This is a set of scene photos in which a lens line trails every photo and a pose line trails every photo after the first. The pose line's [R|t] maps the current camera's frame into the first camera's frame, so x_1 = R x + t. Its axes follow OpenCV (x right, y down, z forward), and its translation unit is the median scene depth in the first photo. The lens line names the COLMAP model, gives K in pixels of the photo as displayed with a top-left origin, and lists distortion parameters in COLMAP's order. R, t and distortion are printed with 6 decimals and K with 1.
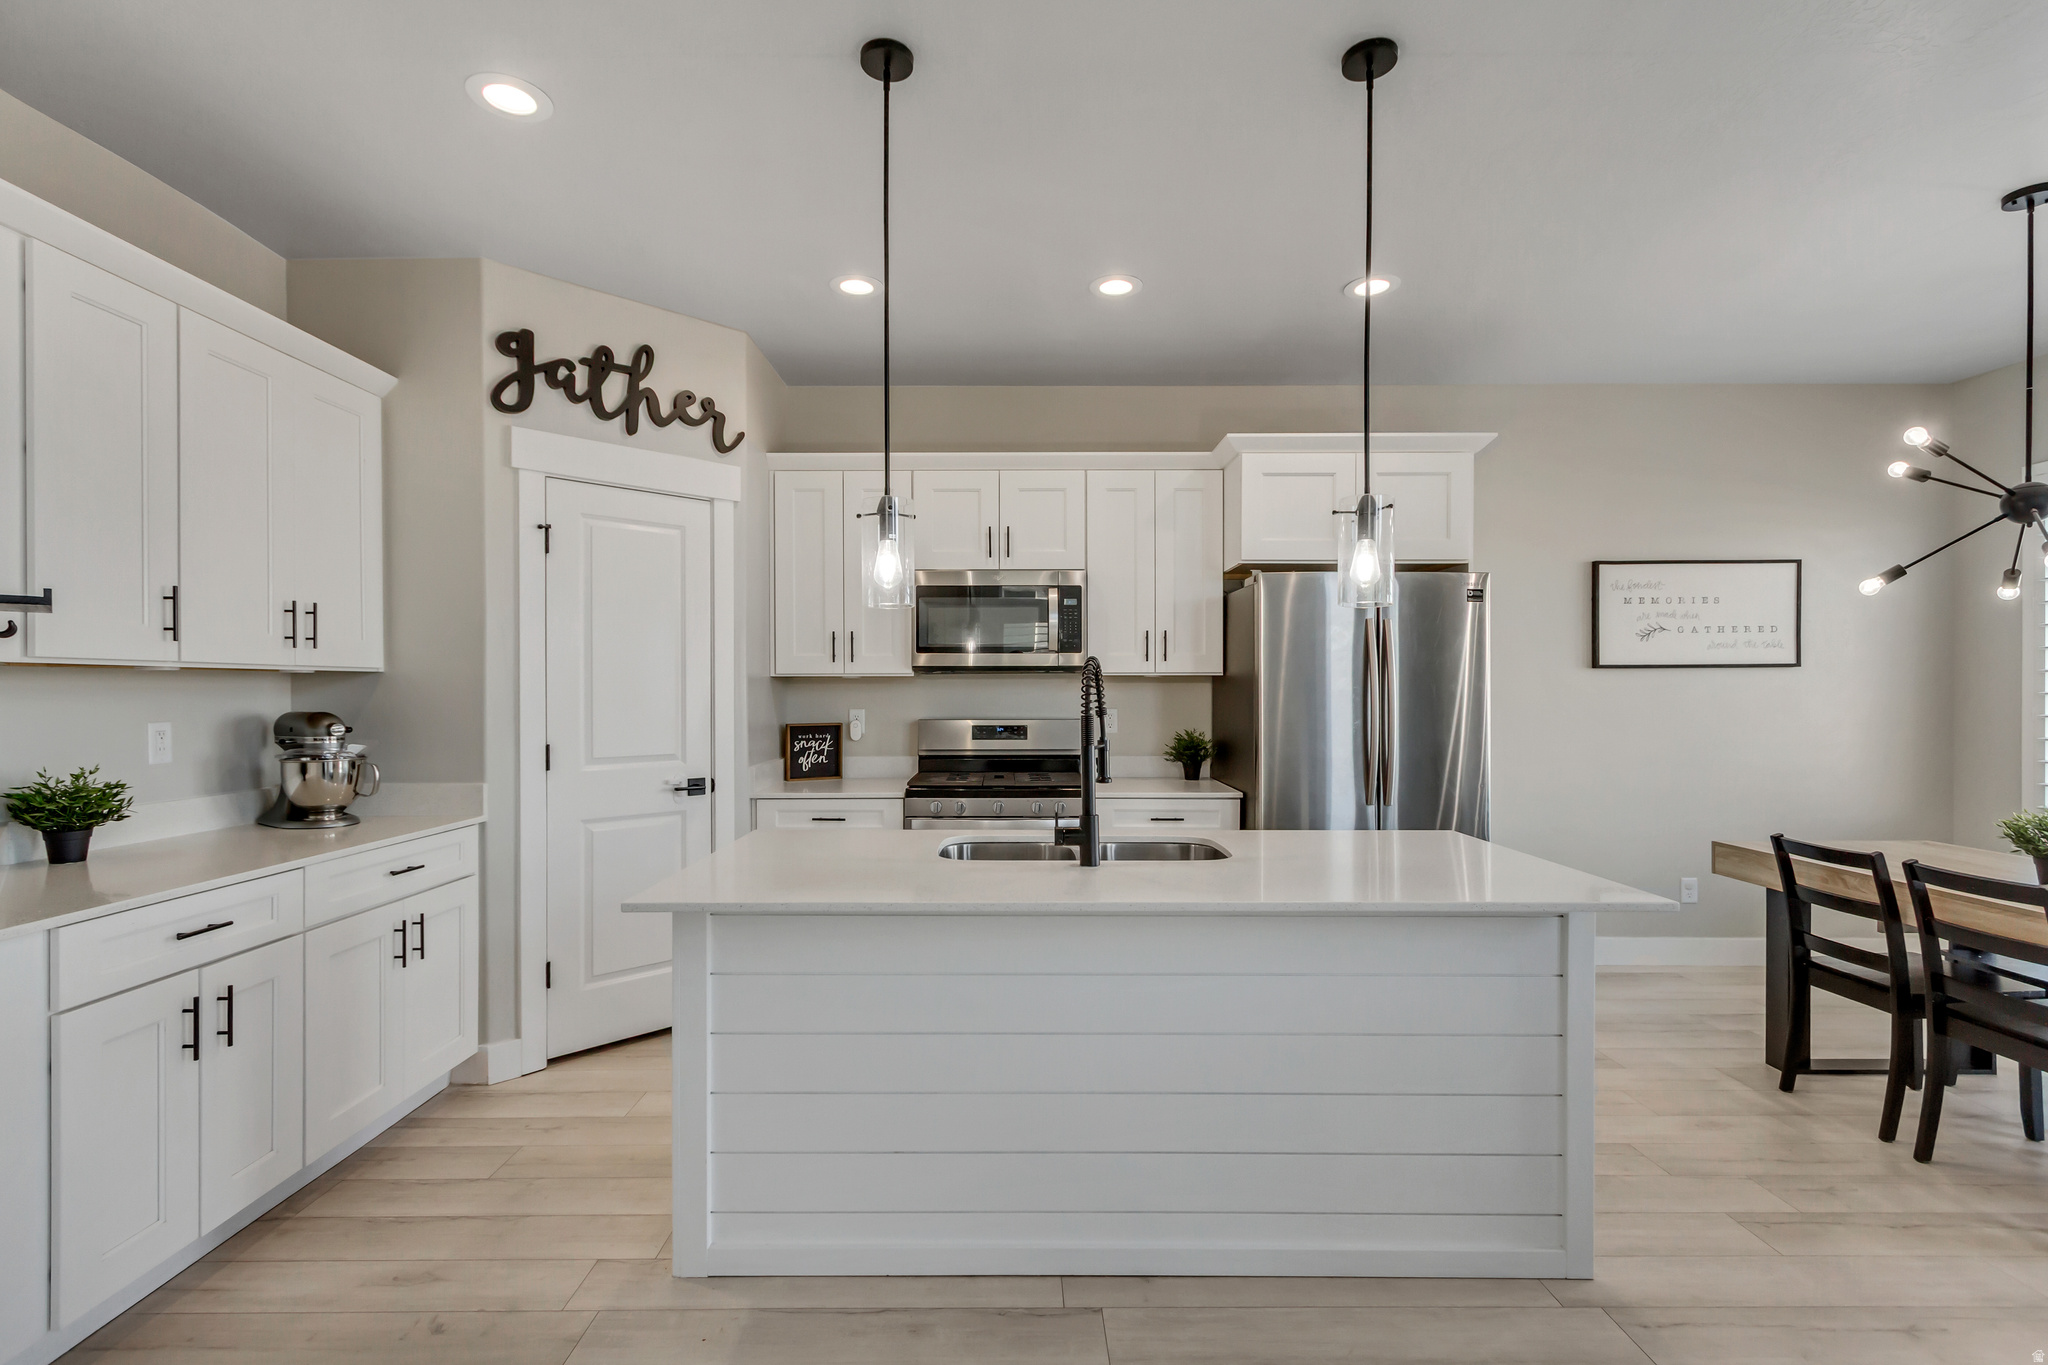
lens RADIAL K [[945.5, 0, 1021.1], [0, 945.5, 692.8], [0, 0, 1]] dist [0.010550, -0.003670]
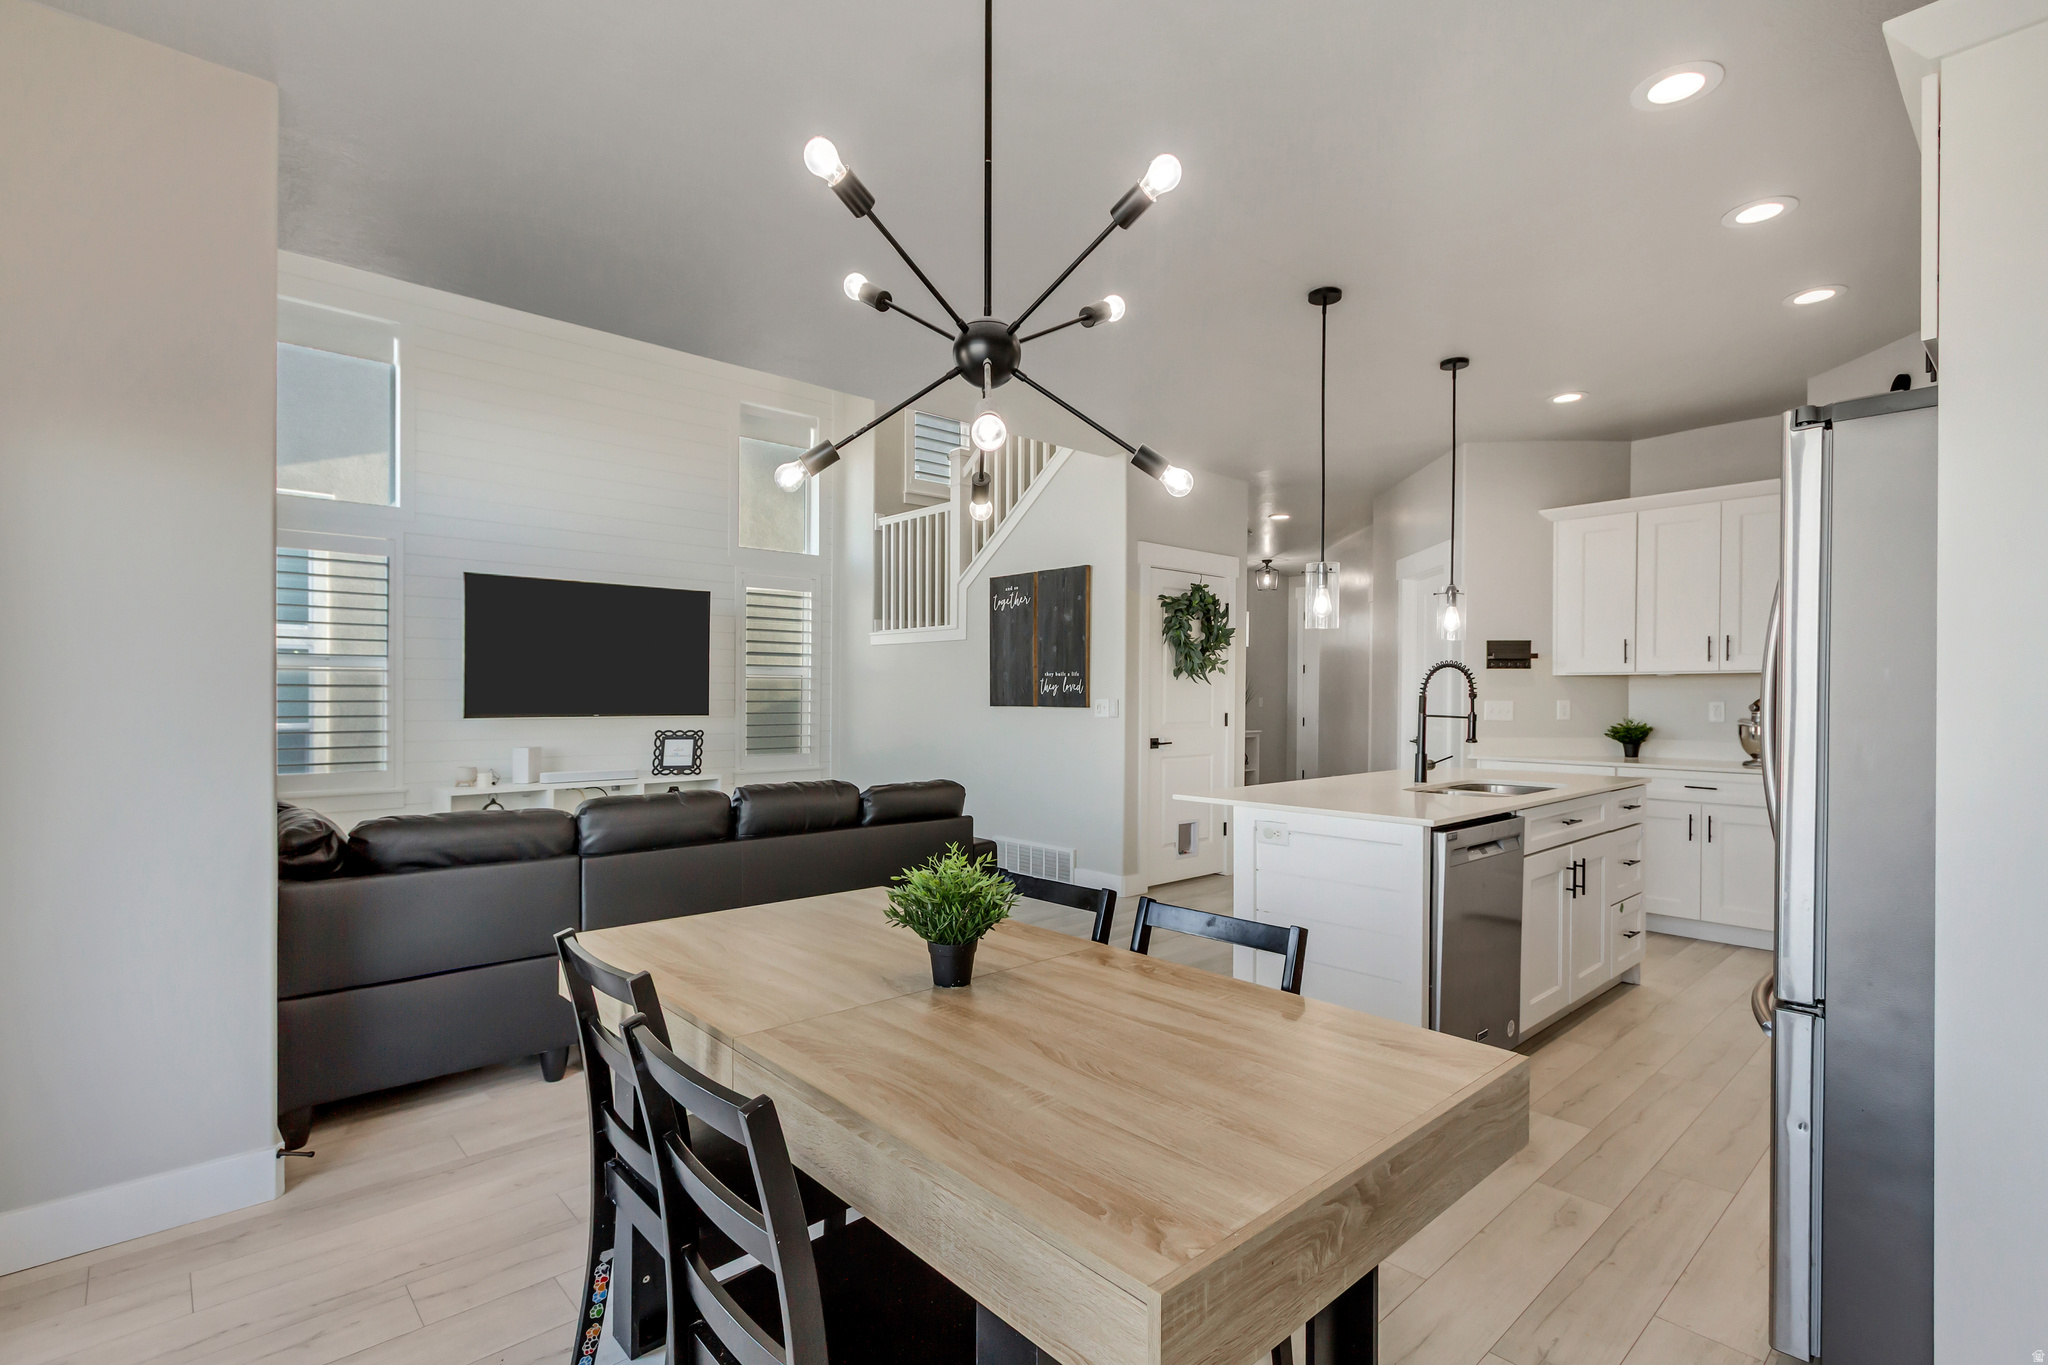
lens RADIAL K [[945.5, 0, 1023.1], [0, 945.5, 697.7], [0, 0, 1]] dist [0.010550, -0.003670]
pose [[-0.737819, 0.001141, -0.674997, 1.208337], [-0.004090, 0.999973, 0.006160, 0.013814], [0.674986, 0.007306, -0.737795, 1.211415]]
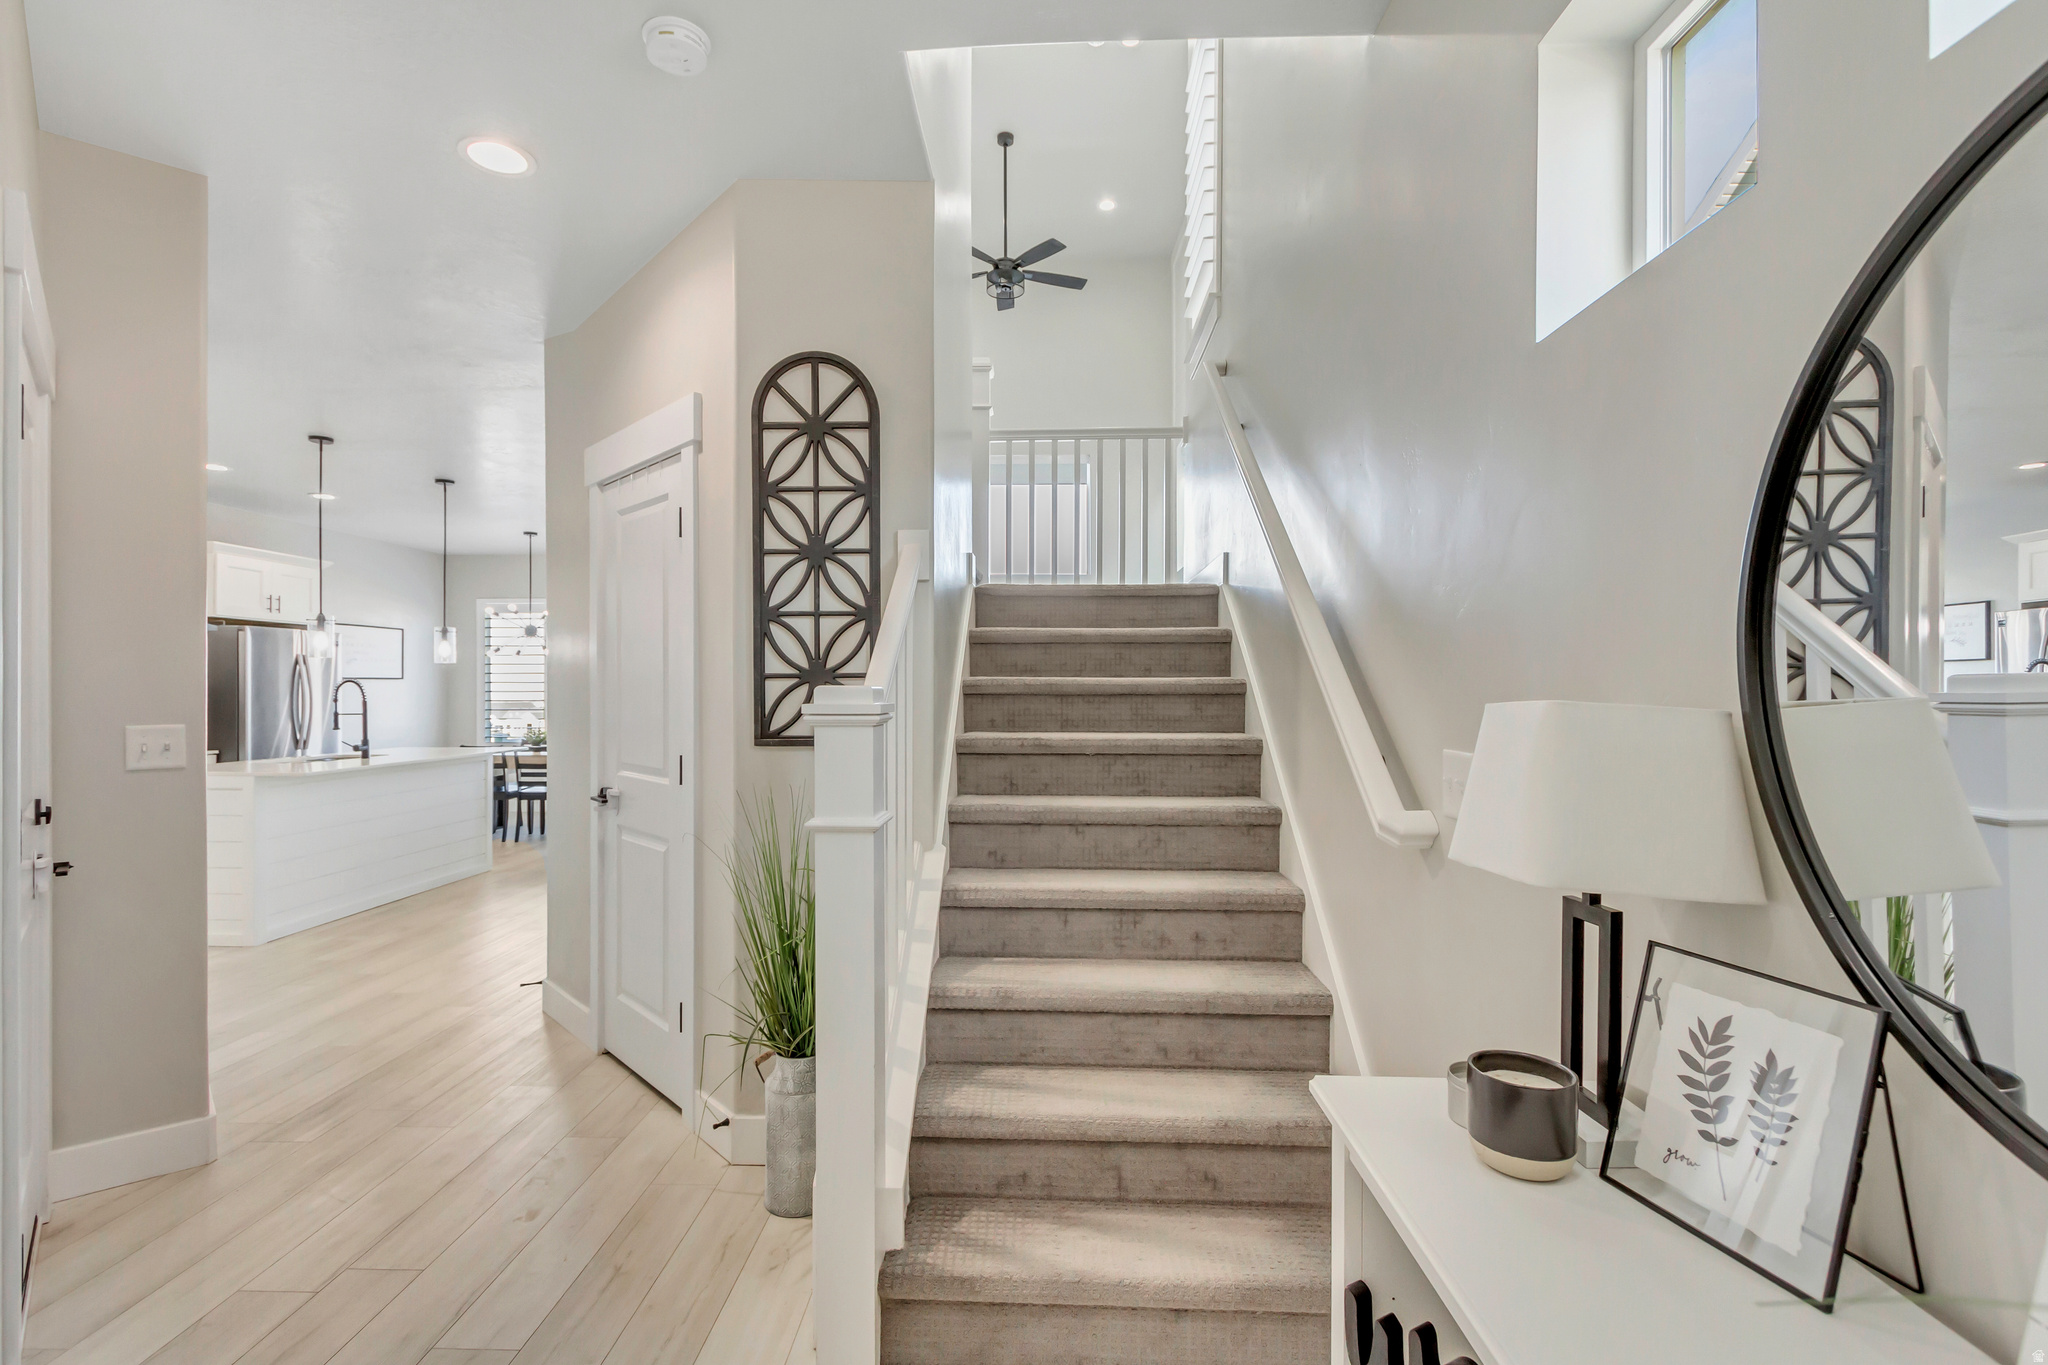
lens RADIAL K [[945.5, 0, 1019.7], [0, 945.5, 689.8], [0, 0, 1]] dist [0.010550, -0.003670]
pose [[0.039696, -0.001469, 0.999211, -1.696540], [0.001072, 0.999998, 0.001428, -0.006144], [-0.999211, 0.001014, 0.039697, -0.624282]]
